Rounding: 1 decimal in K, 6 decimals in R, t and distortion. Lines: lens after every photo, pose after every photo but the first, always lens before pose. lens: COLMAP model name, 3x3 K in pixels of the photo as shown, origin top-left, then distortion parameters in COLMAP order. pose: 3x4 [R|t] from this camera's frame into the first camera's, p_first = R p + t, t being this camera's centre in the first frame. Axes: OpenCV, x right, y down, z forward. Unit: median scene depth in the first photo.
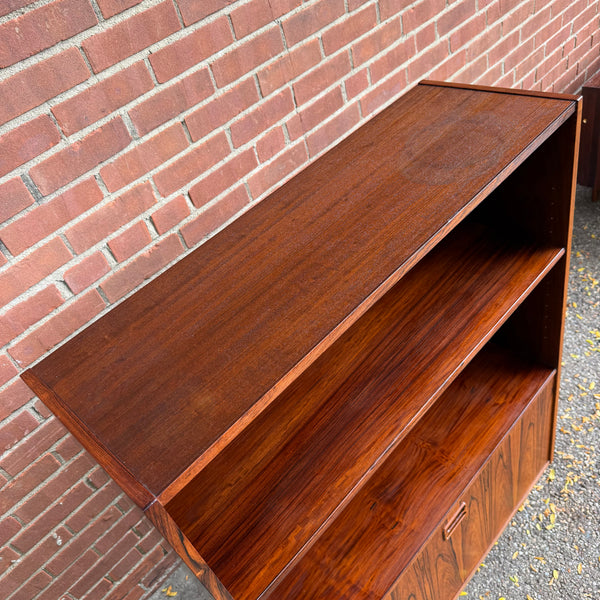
lens RADIAL K [[570.6, 0, 299.5], [0, 570.6, 298.5], [0, 0, 1]] dist [0.011053, 0.000000]
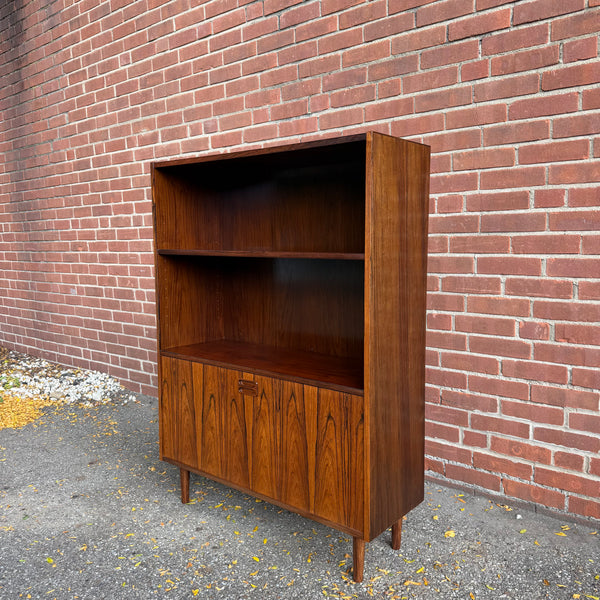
lens RADIAL K [[570.6, 0, 304.9], [0, 570.6, 298.0], [0, 0, 1]] dist [0.011053, 0.000000]
pose [[0.087363, 0.337222, -0.937363, 1.602823], [-0.665626, 0.719834, 0.196927, -0.168220], [0.741154, 0.606729, 0.287351, 0.553120]]
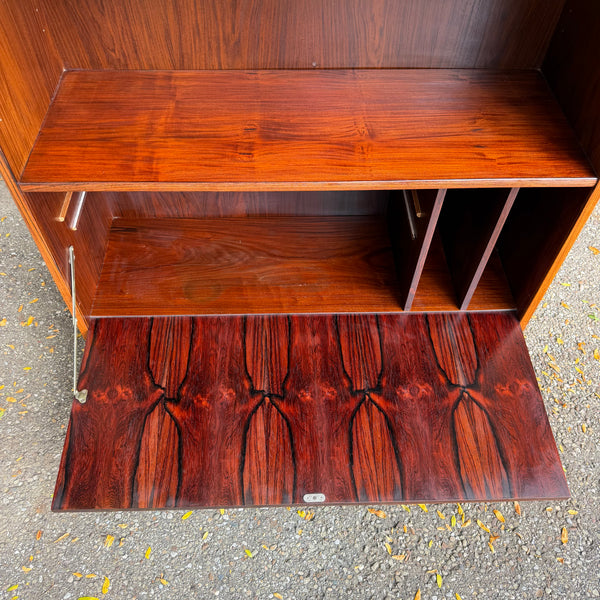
lens RADIAL K [[570.6, 0, 299.9], [0, 570.6, 299.5], [0, 0, 1]] dist [0.011053, 0.000000]
pose [[0.696298, 0.686371, -0.209914, 0.500680], [-0.595964, 0.715857, 0.363835, 0.209421], [0.399994, -0.128236, 0.907502, 0.300766]]
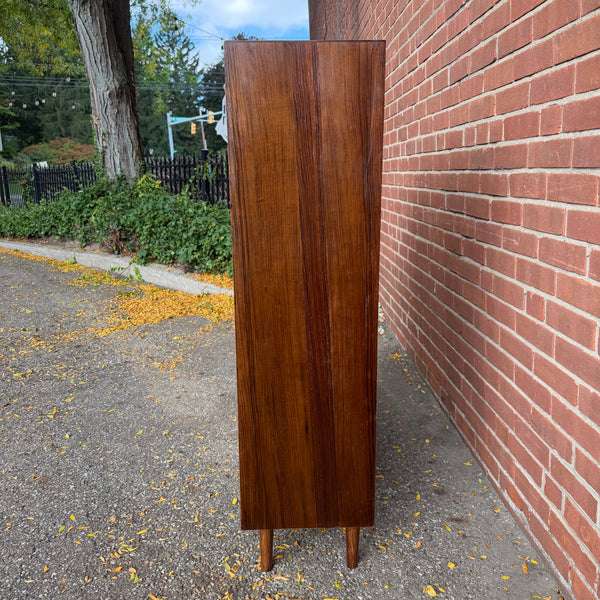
lens RADIAL K [[570.6, 0, 302.4], [0, 570.6, 297.1], [0, 0, 1]] dist [0.011053, 0.000000]
pose [[-0.673295, 0.389535, -0.628440, 1.047790], [-0.343859, 0.587480, 0.732549, -0.753572], [0.654549, 0.709316, -0.261602, 1.407997]]
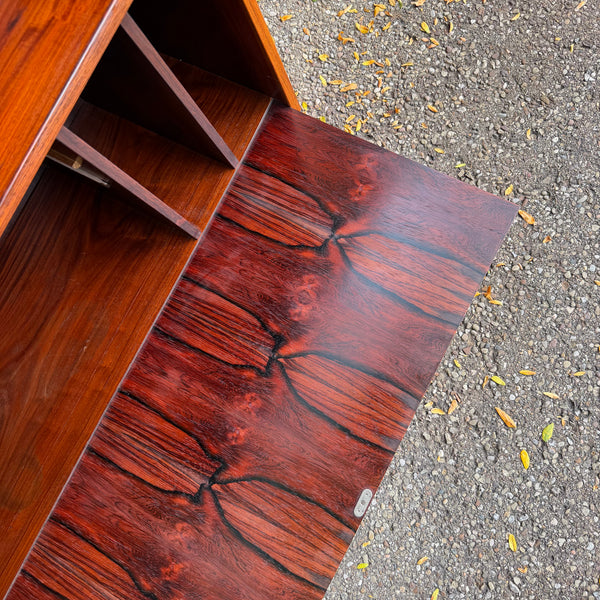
lens RADIAL K [[562.4, 0, 294.1], [0, 562.4, 291.5], [0, 0, 1]] dist [0.078638, 0.000000]
pose [[0.963514, -0.253736, 0.085201, 0.471630], [0.157140, 0.793931, 0.587350, 0.141278], [-0.216676, -0.552532, 0.804836, 0.653397]]
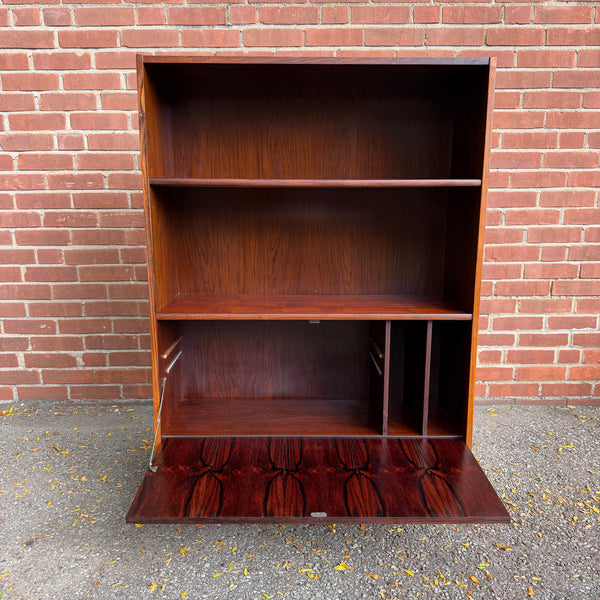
lens RADIAL K [[570.6, 0, 300.3], [0, 570.6, 297.2], [0, 0, 1]] dist [0.011053, 0.000000]
pose [[0.685470, 0.362085, -0.631685, 1.051110], [-0.592877, 0.781181, -0.195581, 0.599398], [0.422643, 0.508577, 0.750148, -0.039372]]
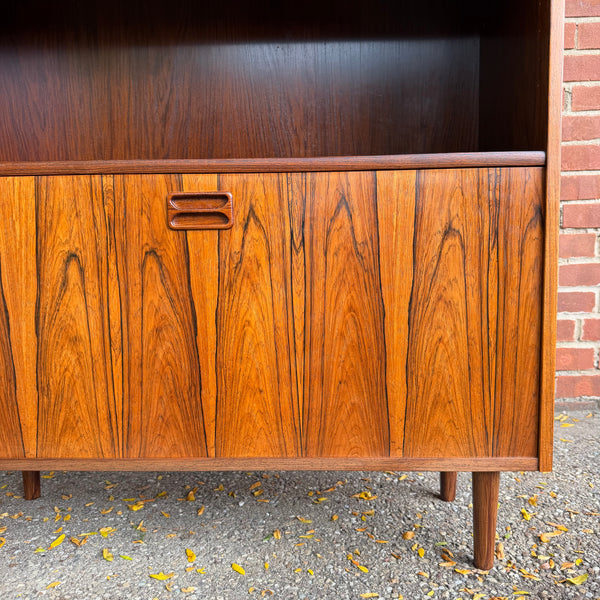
lens RADIAL K [[570.6, 0, 303.7], [0, 570.6, 303.2], [0, 0, 1]] dist [0.011053, 0.000000]
pose [[0.661072, 0.301580, -0.687047, 0.795581], [-0.592902, 0.771132, -0.231997, 0.545370], [0.459838, 0.560718, 0.688581, 0.699088]]
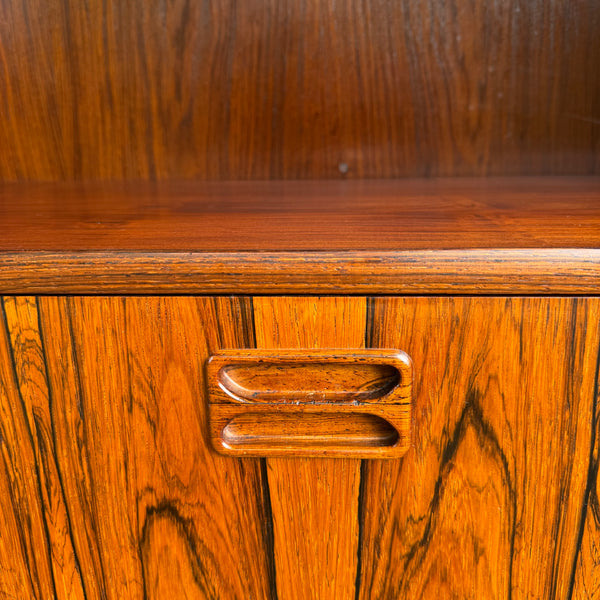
lens RADIAL K [[570.6, 0, 285.7], [0, 570.6, 297.8], [0, 0, 1]] dist [0.011053, 0.000000]
pose [[0.619591, 0.435775, -0.652845, 0.376751], [-0.604753, 0.795245, -0.043121, 0.375758], [0.500381, 0.421527, 0.756263, 0.846317]]
